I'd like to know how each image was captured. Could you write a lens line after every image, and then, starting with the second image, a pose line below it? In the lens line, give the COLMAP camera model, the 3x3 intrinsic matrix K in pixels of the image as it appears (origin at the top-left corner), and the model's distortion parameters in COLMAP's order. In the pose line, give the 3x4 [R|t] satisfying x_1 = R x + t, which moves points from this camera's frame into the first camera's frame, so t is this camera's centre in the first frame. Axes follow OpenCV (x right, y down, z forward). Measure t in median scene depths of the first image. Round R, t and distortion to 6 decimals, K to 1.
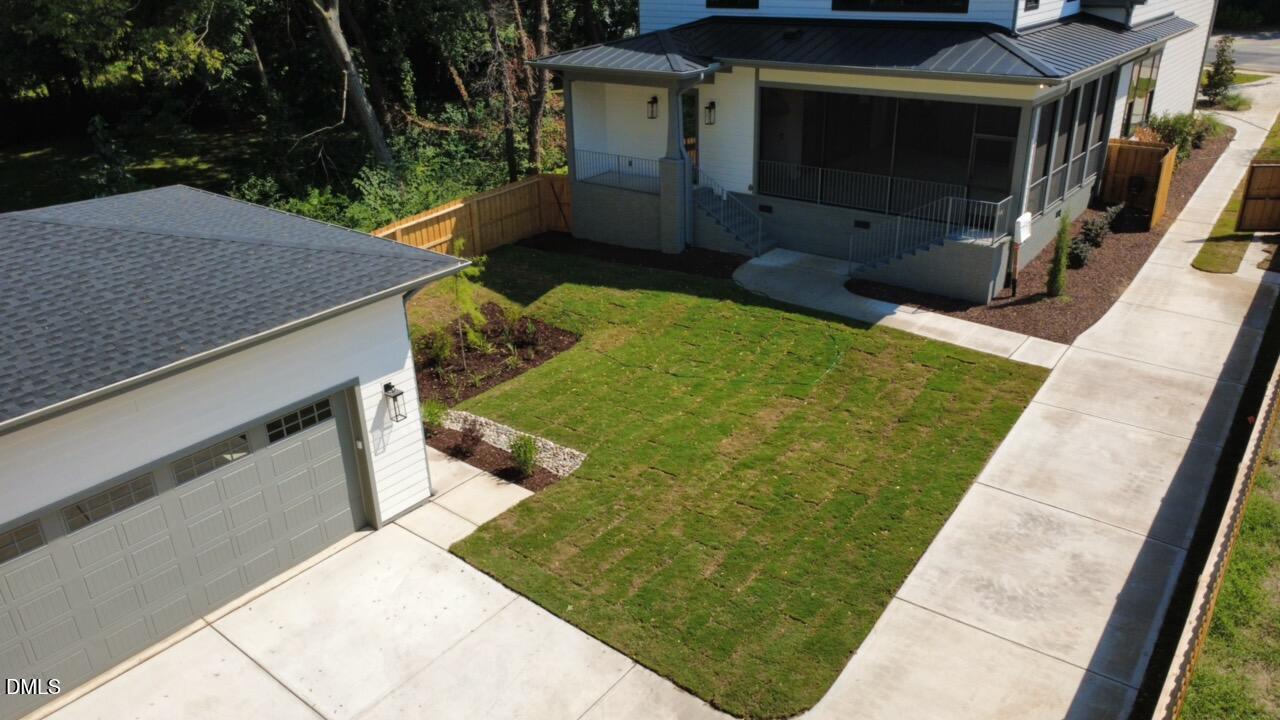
lens RADIAL K [[923.8, 0, 640.0], [0, 923.8, 360.0], [0, 0, 1]] dist [-0.001409, 0.000195]
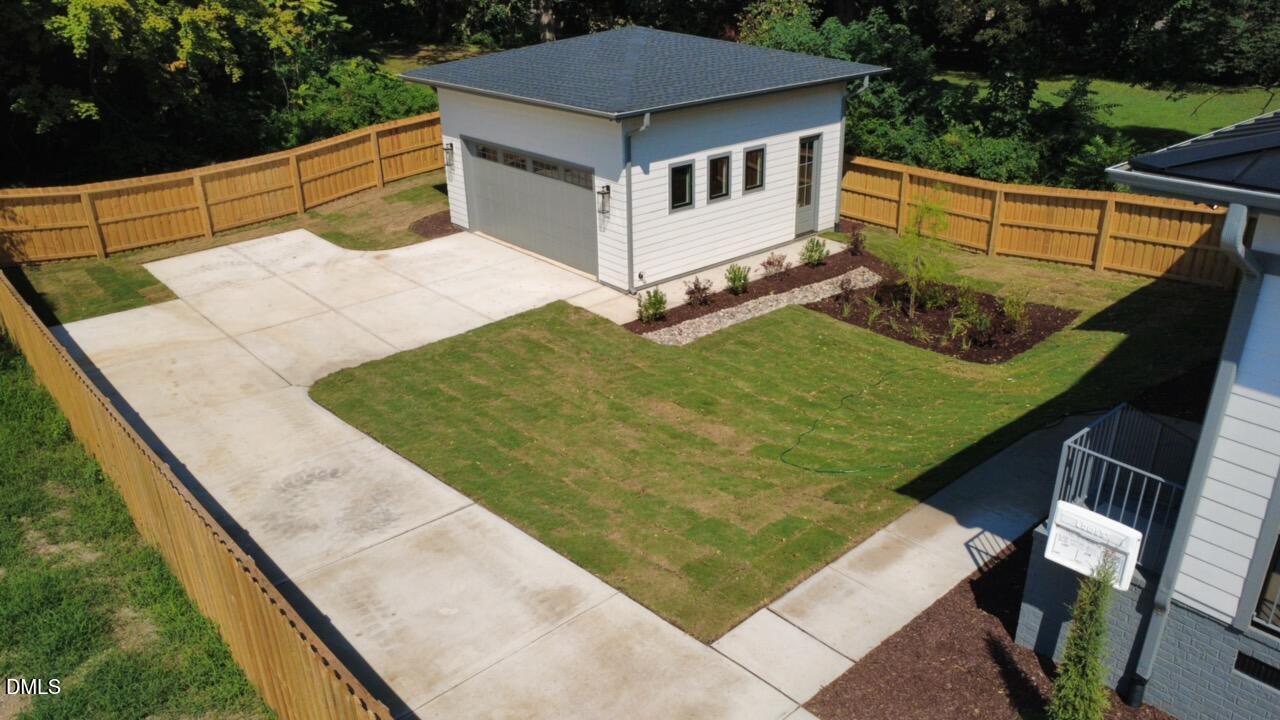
lens RADIAL K [[923.8, 0, 640.0], [0, 923.8, 360.0], [0, 0, 1]] dist [-0.001409, 0.000195]
pose [[-0.190631, 0.433147, -0.880933, 0.911319], [-0.378057, 0.795778, 0.473087, -0.379675], [0.905943, 0.423228, 0.012054, 0.962182]]
